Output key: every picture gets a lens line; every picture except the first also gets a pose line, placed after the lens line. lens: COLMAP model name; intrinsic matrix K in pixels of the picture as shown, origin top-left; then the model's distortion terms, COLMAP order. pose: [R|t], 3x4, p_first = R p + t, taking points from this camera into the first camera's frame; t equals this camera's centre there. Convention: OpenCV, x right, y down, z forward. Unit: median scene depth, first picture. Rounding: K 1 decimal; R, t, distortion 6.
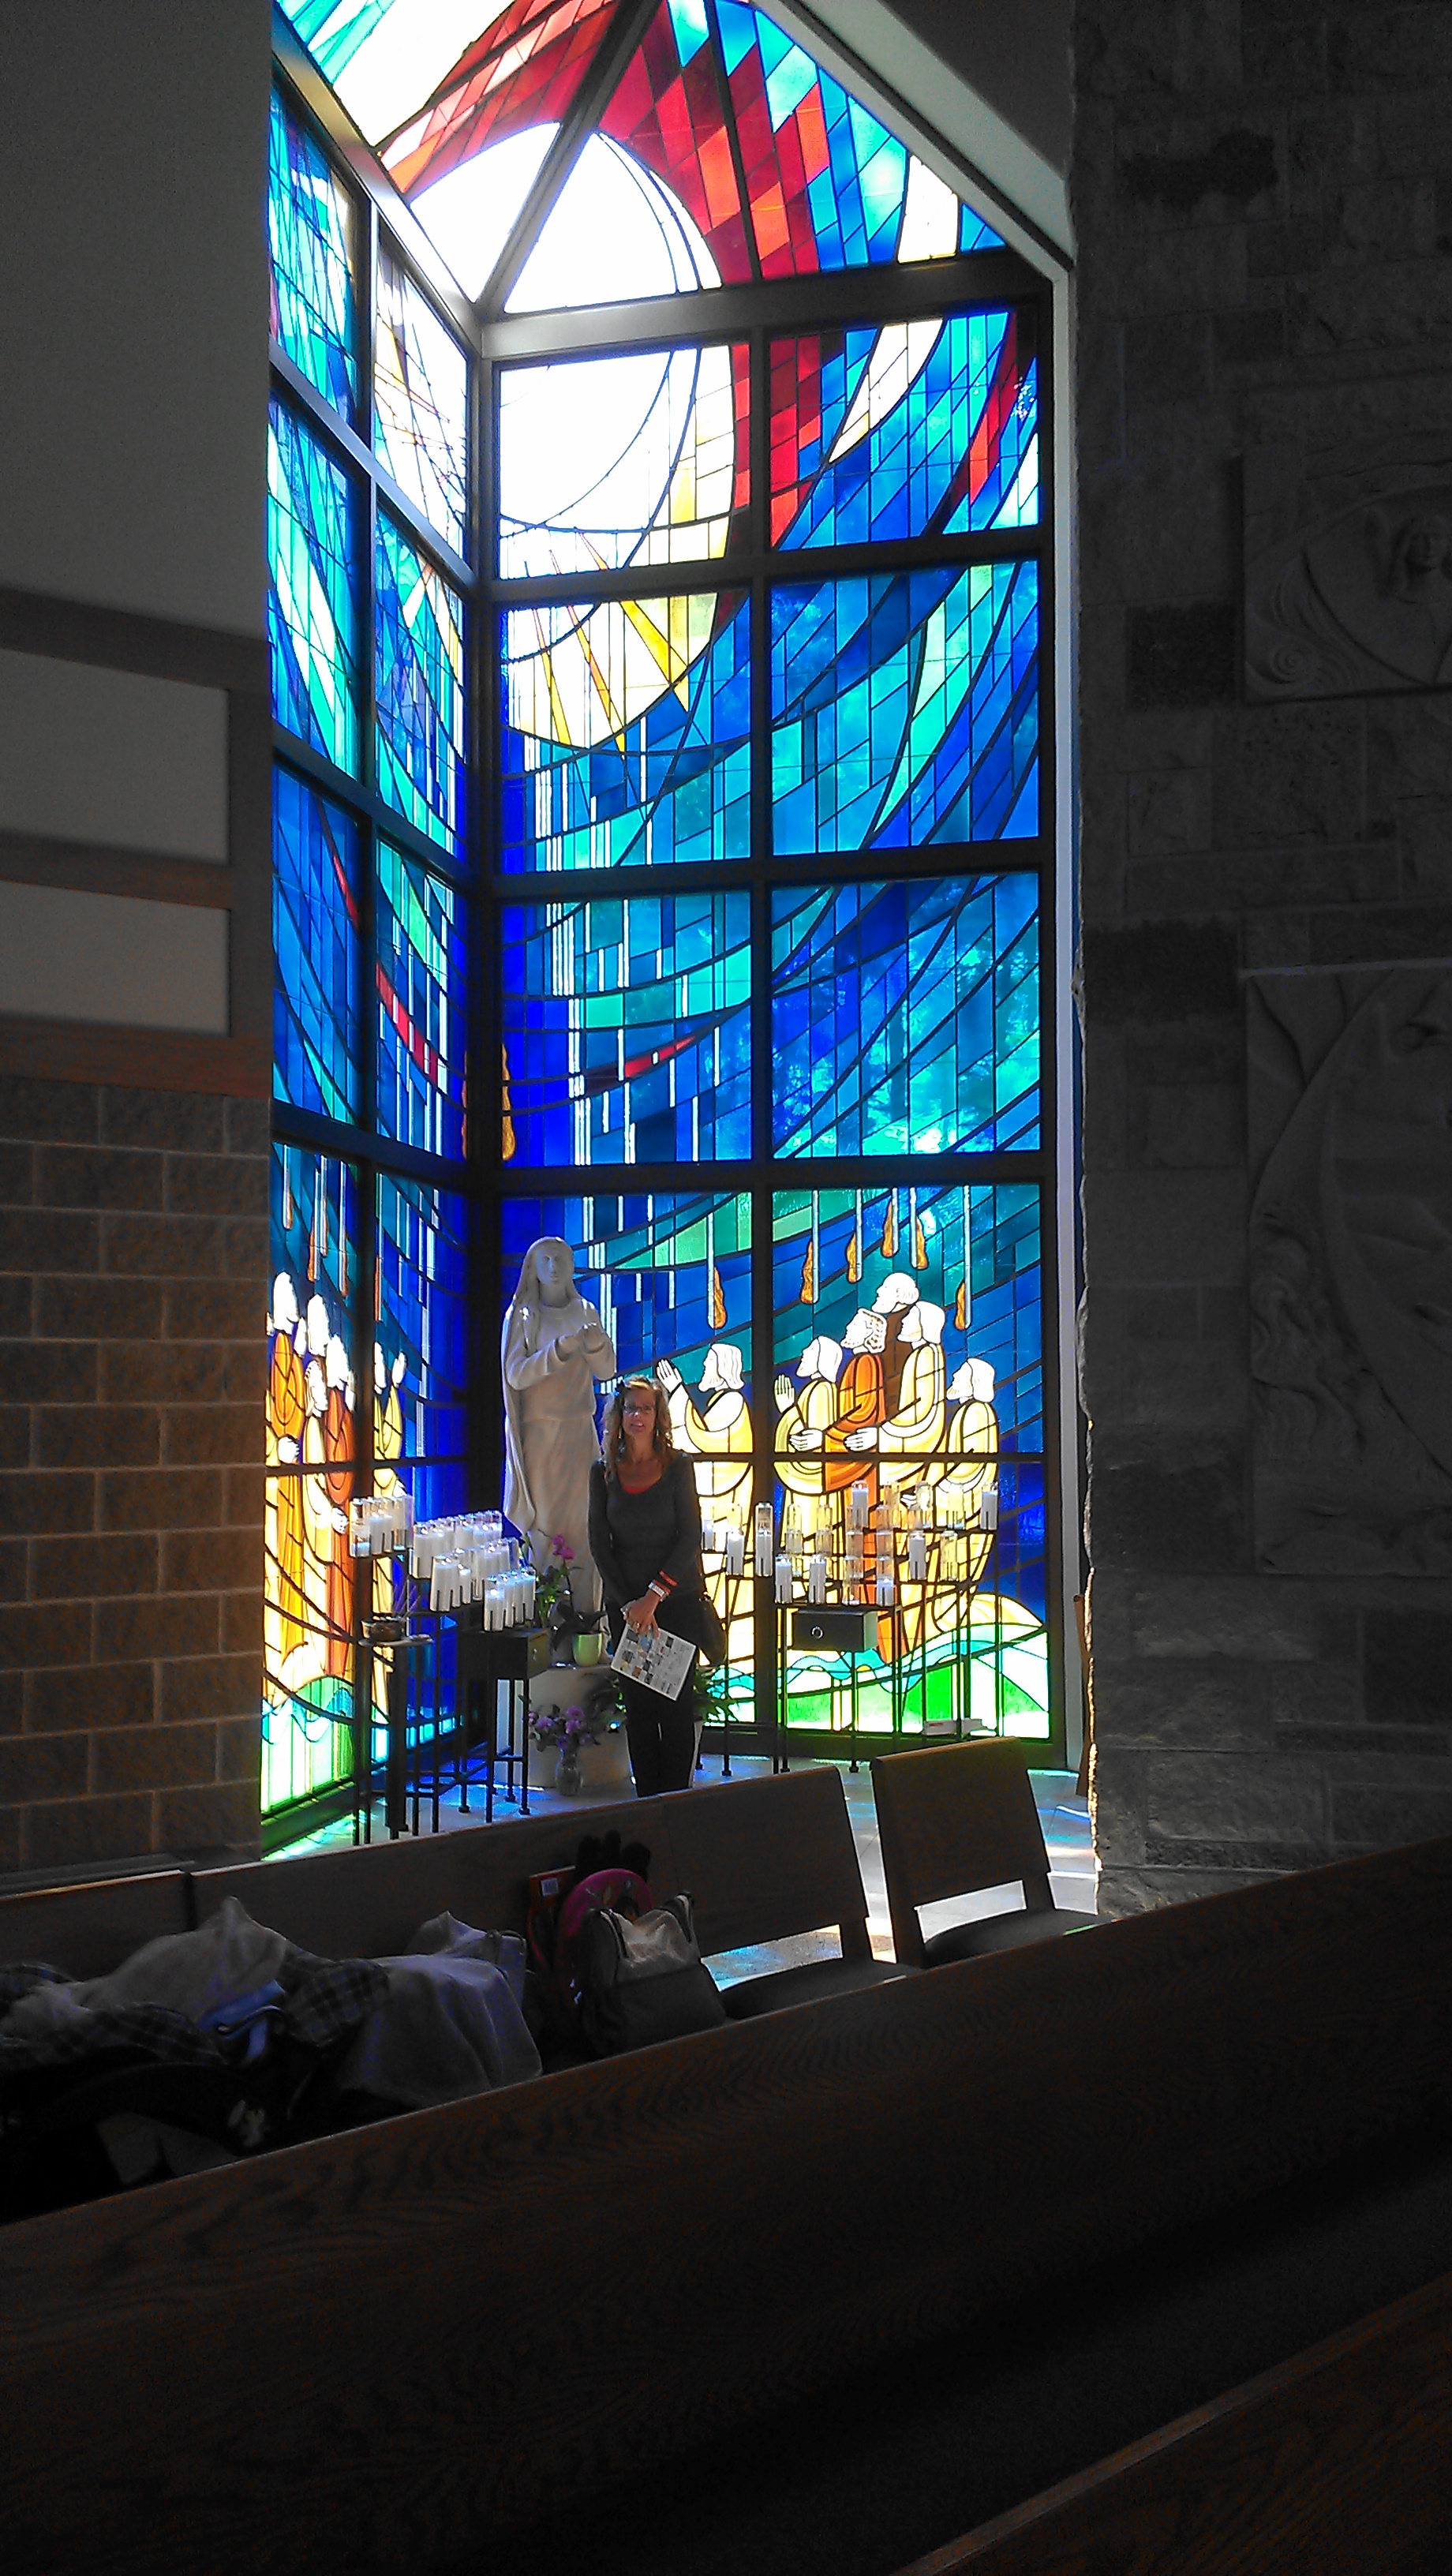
lens RADIAL K [[2058.0, 0, 696.6], [0, 2058.0, 1293.4], [0, 0, 1]] dist [0.126472, -0.244907]
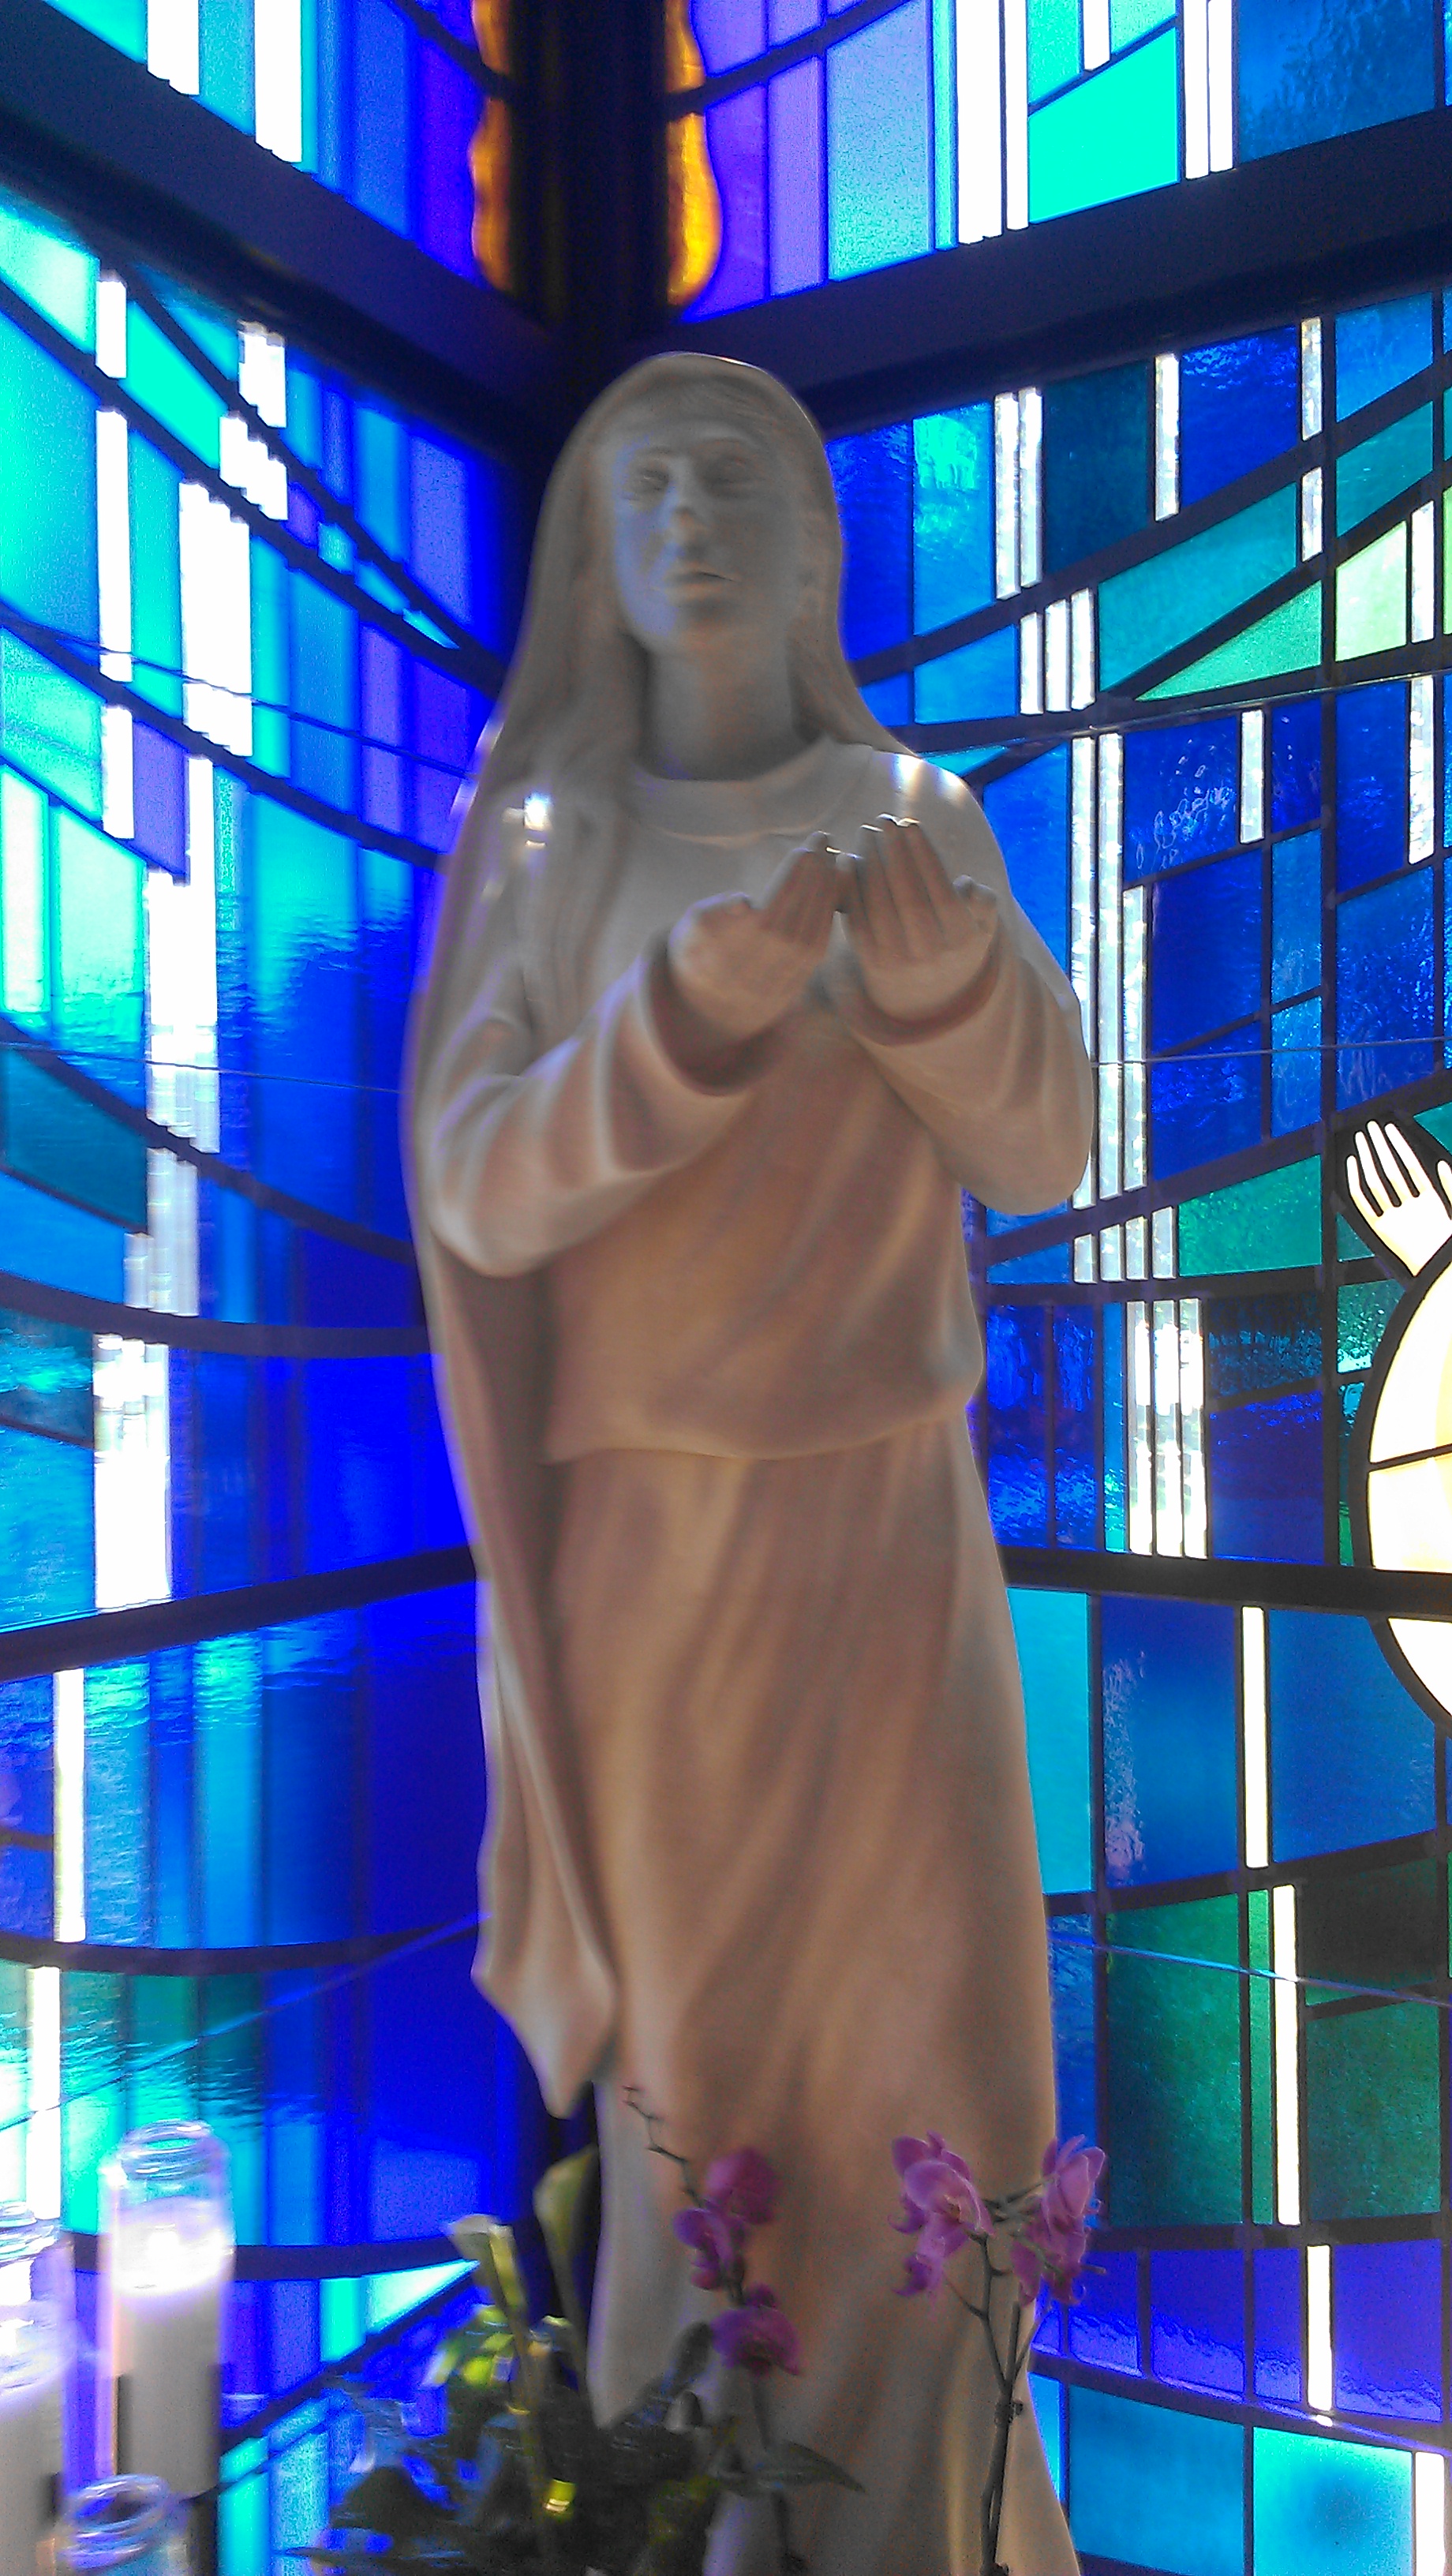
lens RADIAL K [[2058.0, 0, 696.6], [0, 2058.0, 1293.4], [0, 0, 1]] dist [0.126472, -0.244907]
pose [[0.953129, 0.002308, -0.302555, -0.017889], [0.018520, 0.997651, 0.065951, 0.034624], [0.301996, -0.068463, 0.950848, 0.778947]]
